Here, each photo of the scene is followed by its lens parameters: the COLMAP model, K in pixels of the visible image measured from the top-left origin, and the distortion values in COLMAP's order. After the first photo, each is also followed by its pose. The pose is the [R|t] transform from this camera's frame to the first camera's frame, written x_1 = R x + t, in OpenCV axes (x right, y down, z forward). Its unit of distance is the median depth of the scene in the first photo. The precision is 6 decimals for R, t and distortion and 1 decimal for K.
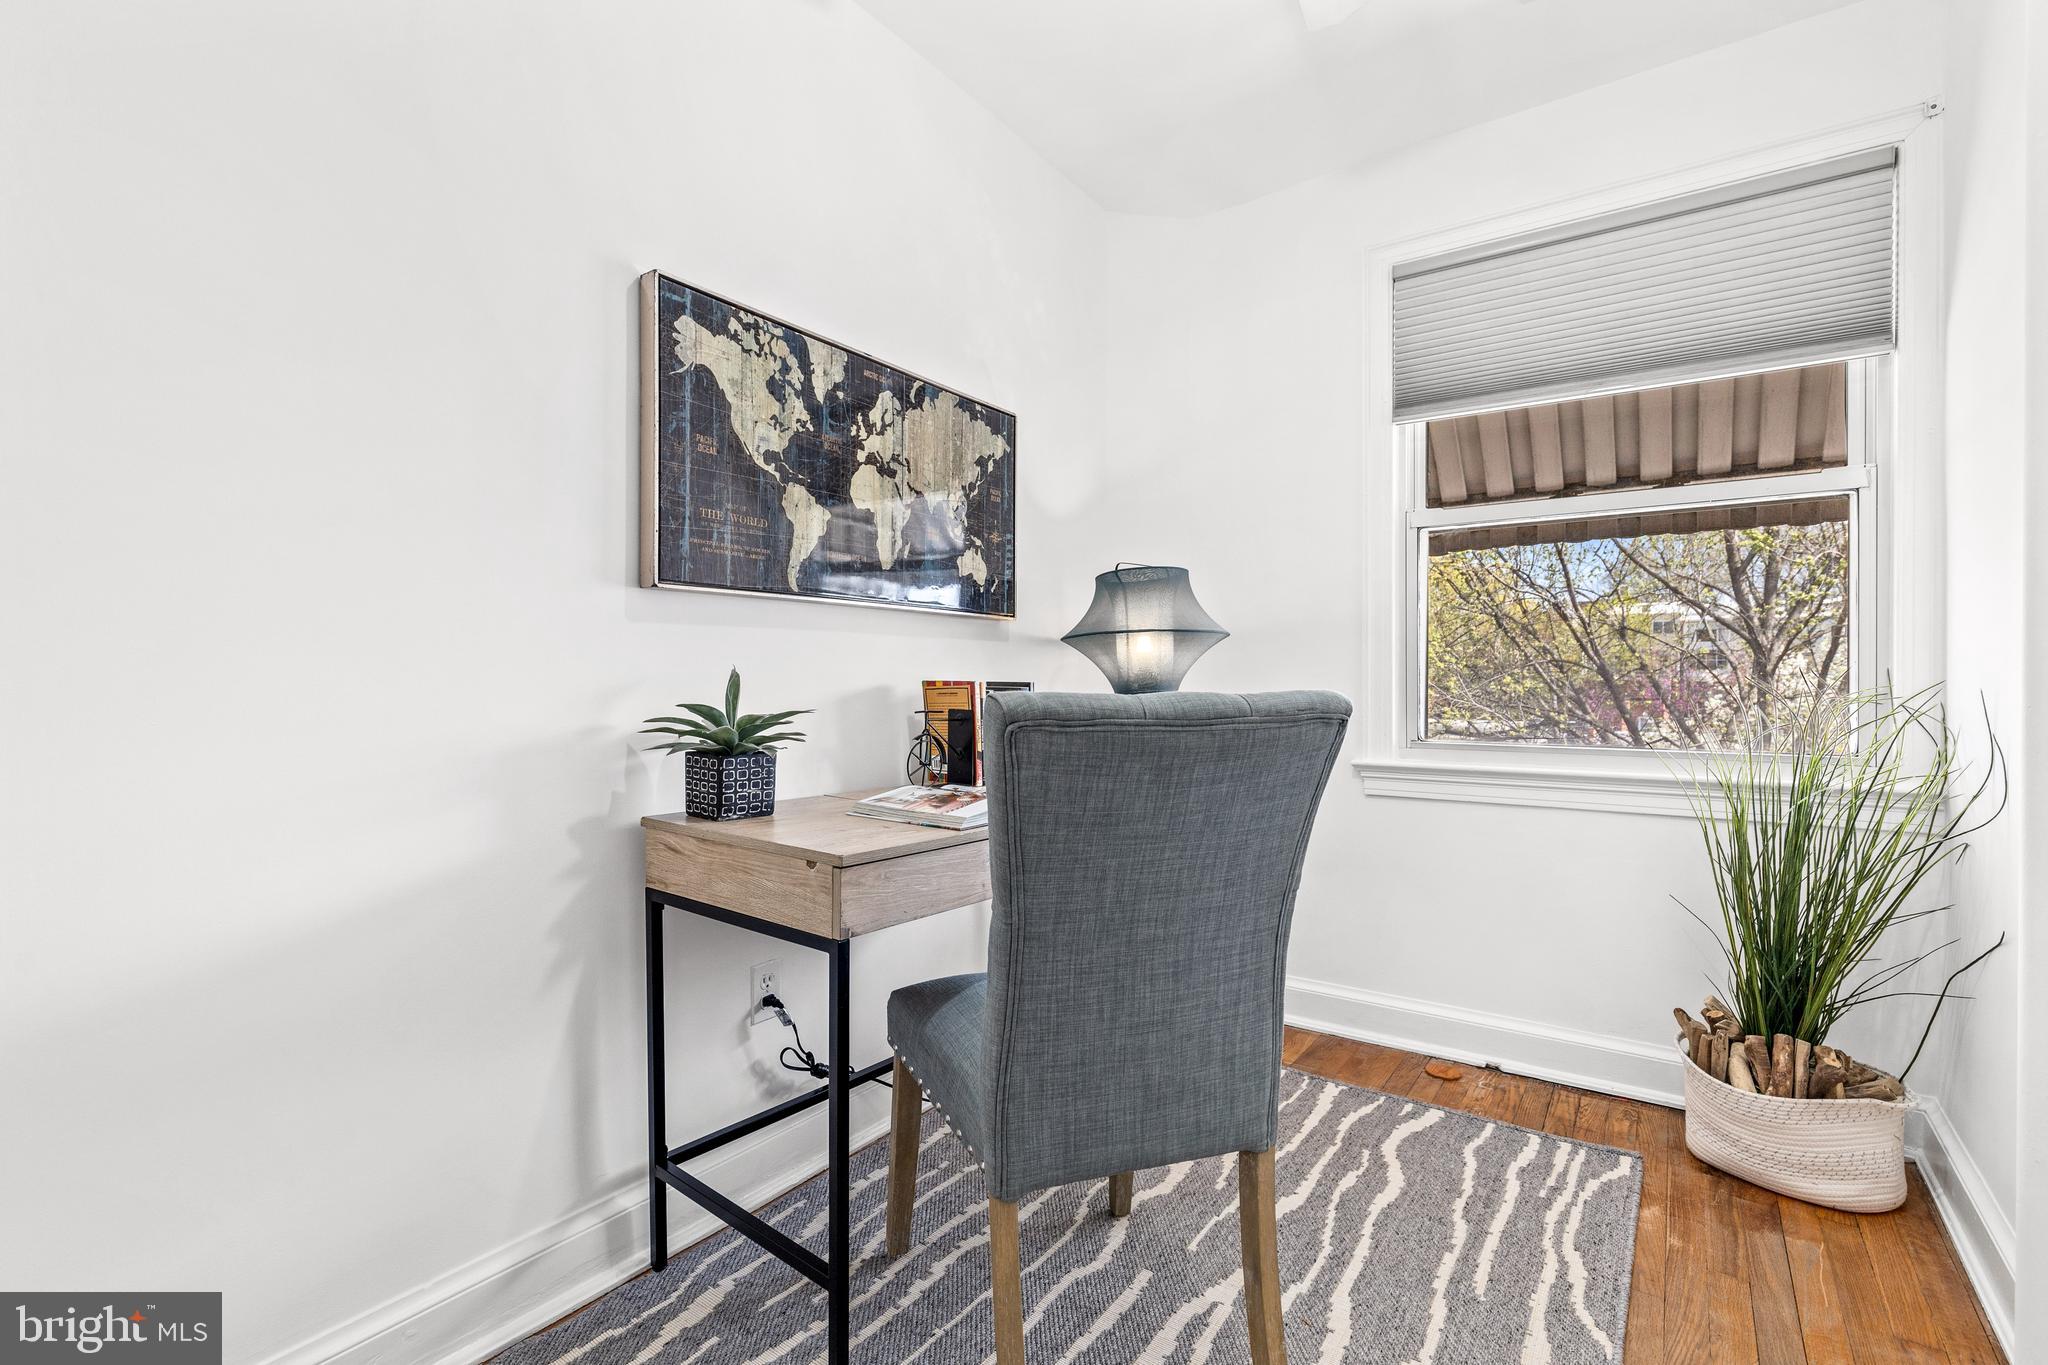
lens RADIAL K [[919.8, 0, 1020.8], [0, 919.8, 684.5], [0, 0, 1]] dist [0.004134, -0.000896]
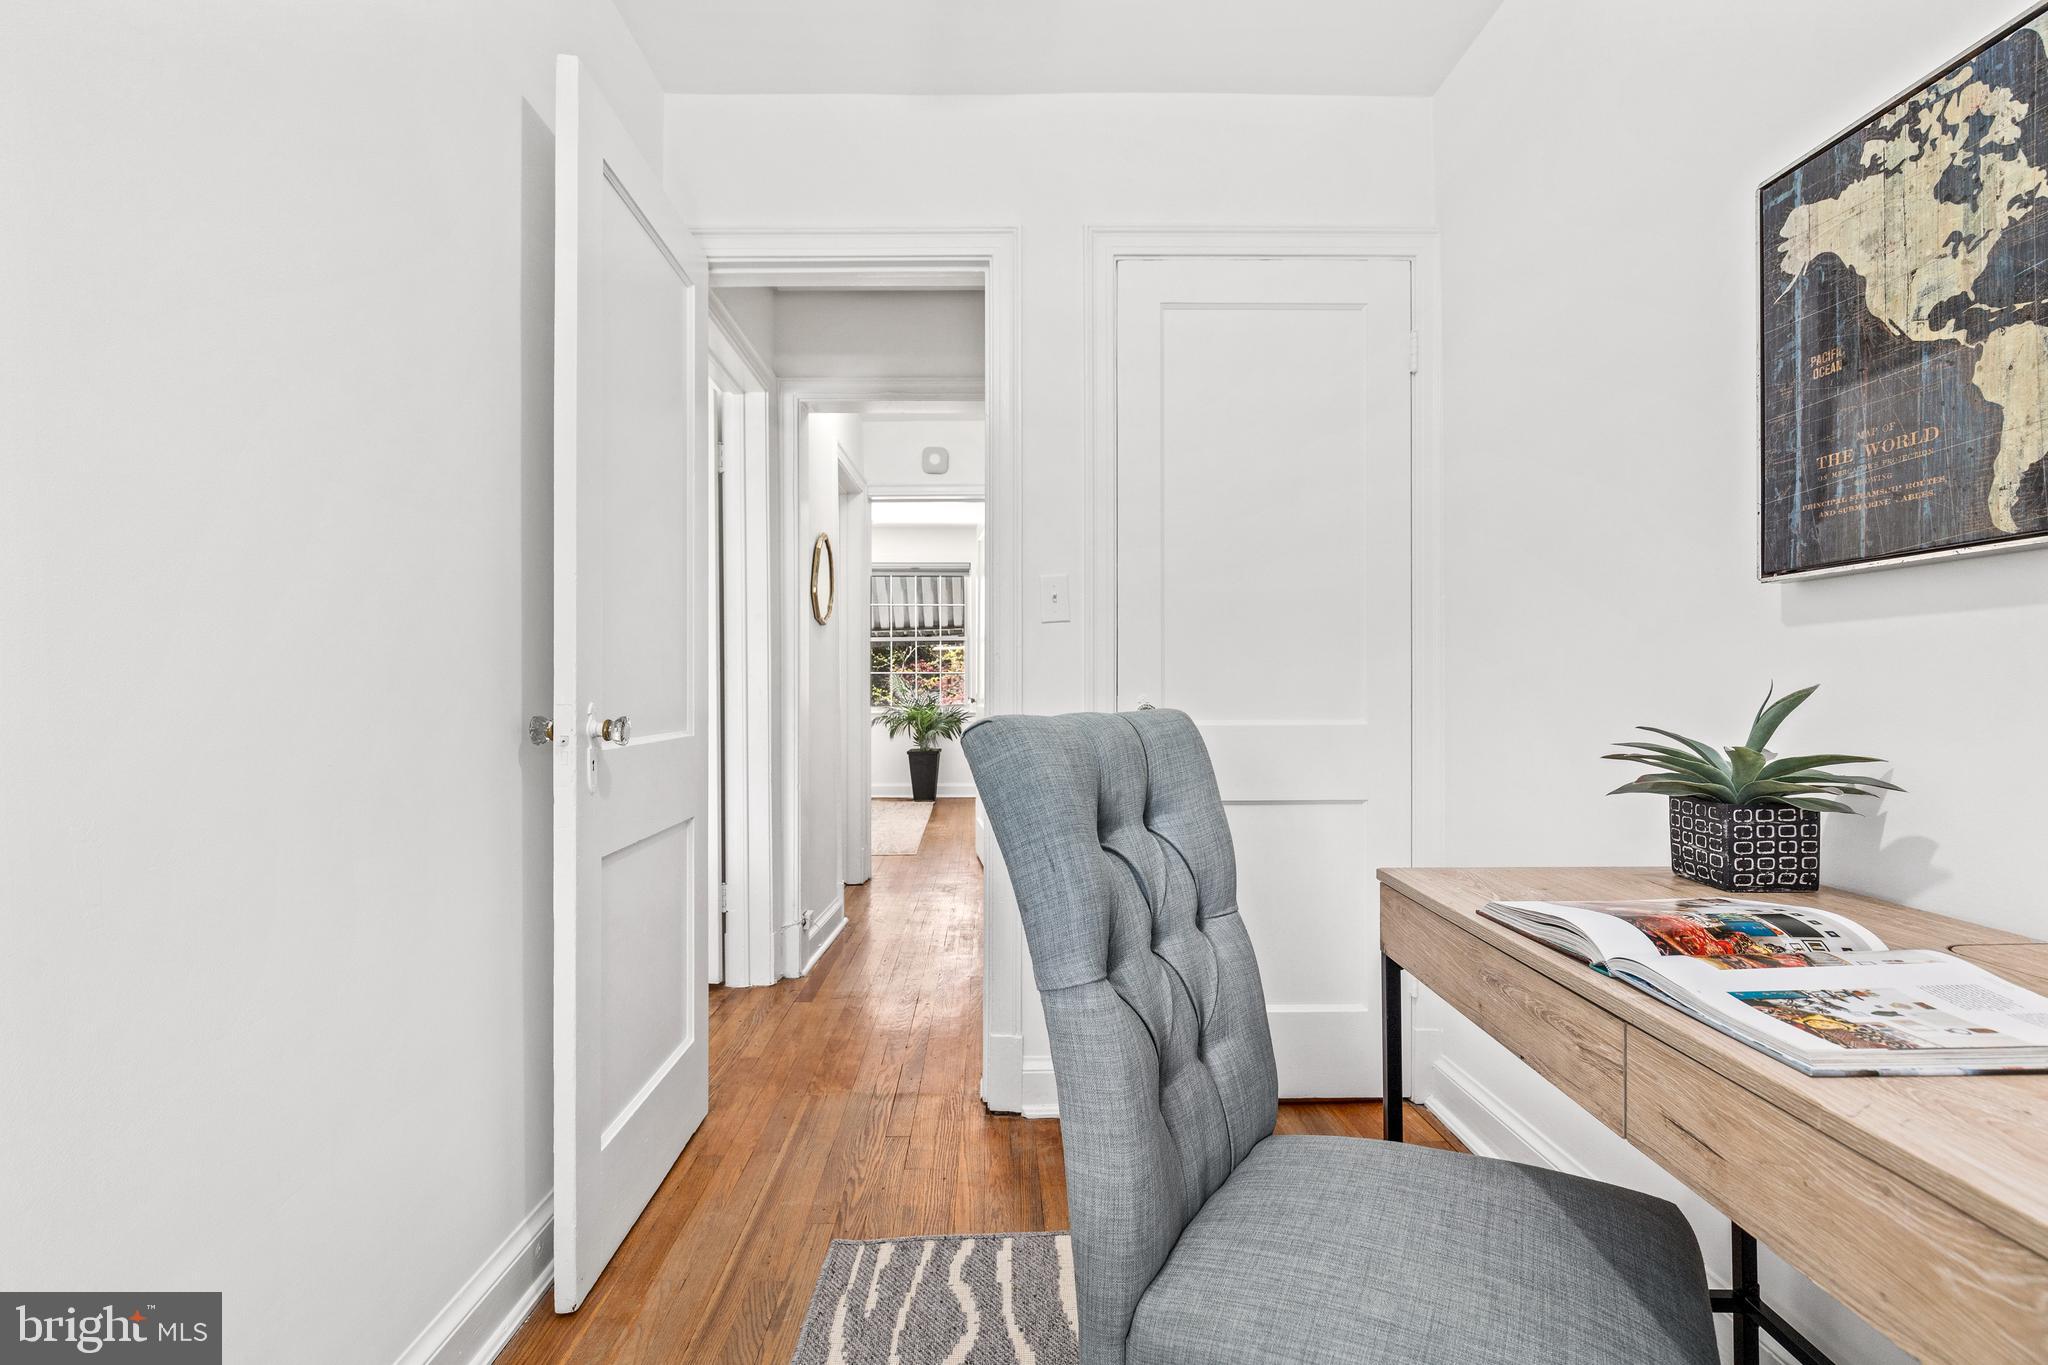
lens RADIAL K [[919.8, 0, 1015.1], [0, 919.8, 687.3], [0, 0, 1]] dist [0.004134, -0.000896]
pose [[-0.789329, -0.001014, -0.613969, 0.555780], [0.000336, 0.999998, -0.002083, -0.013187], [0.613970, -0.001851, -0.789327, 1.136372]]
